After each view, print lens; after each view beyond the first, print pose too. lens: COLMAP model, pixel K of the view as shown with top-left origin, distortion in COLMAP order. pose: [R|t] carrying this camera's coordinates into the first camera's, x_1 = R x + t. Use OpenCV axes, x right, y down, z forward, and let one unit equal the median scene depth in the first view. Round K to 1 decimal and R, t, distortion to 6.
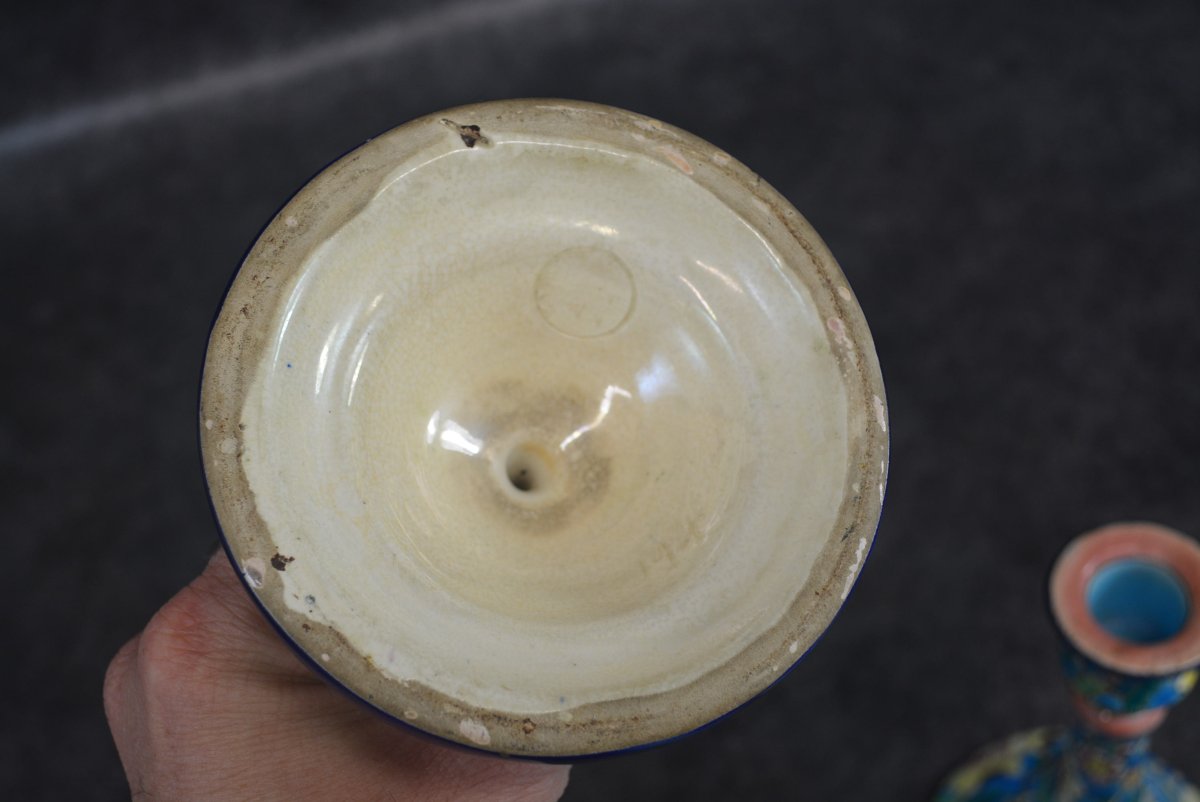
lens RADIAL K [[1547.6, 0, 600.0], [0, 1547.6, 401.0], [0, 0, 1]] dist [-0.037781, -0.042549]
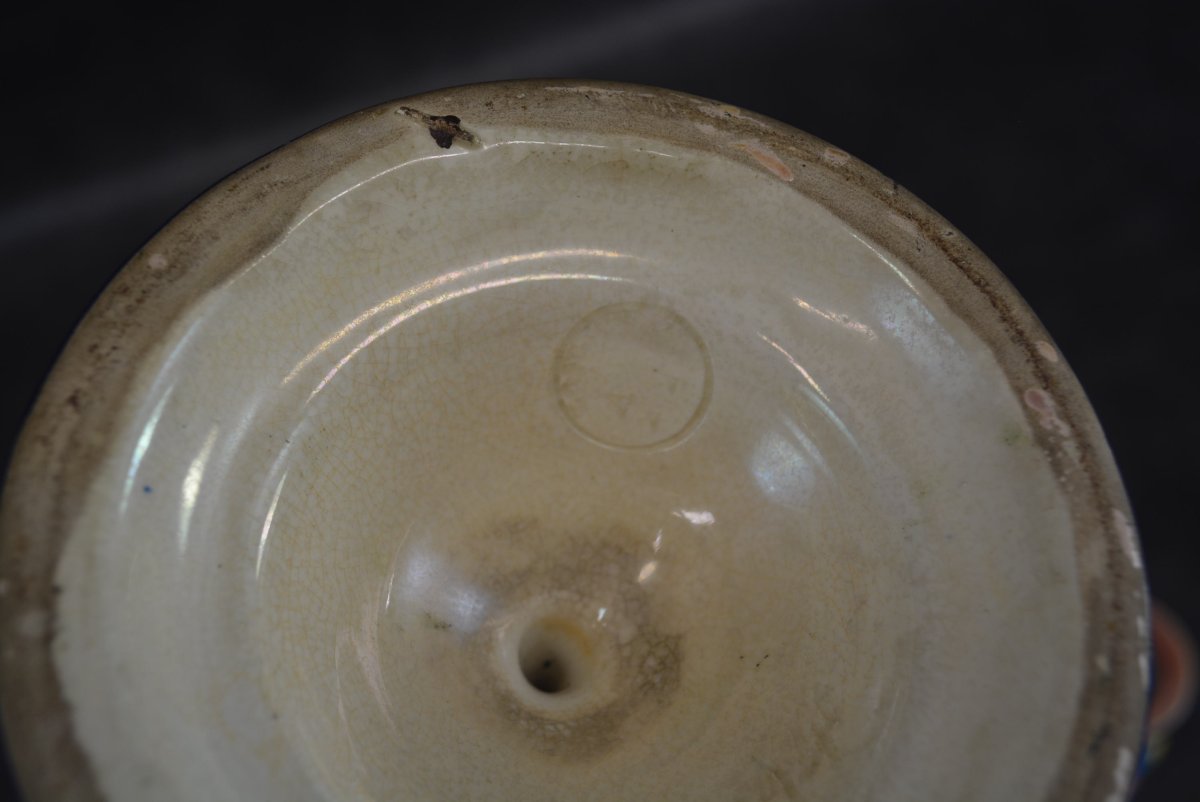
lens RADIAL K [[1547.6, 0, 600.0], [0, 1547.6, 401.0], [0, 0, 1]] dist [-0.037781, -0.042549]
pose [[0.999004, -0.037899, -0.023538, -0.008540], [0.034286, 0.989768, -0.138502, 0.030328], [0.028546, 0.137557, 0.990082, 0.378072]]
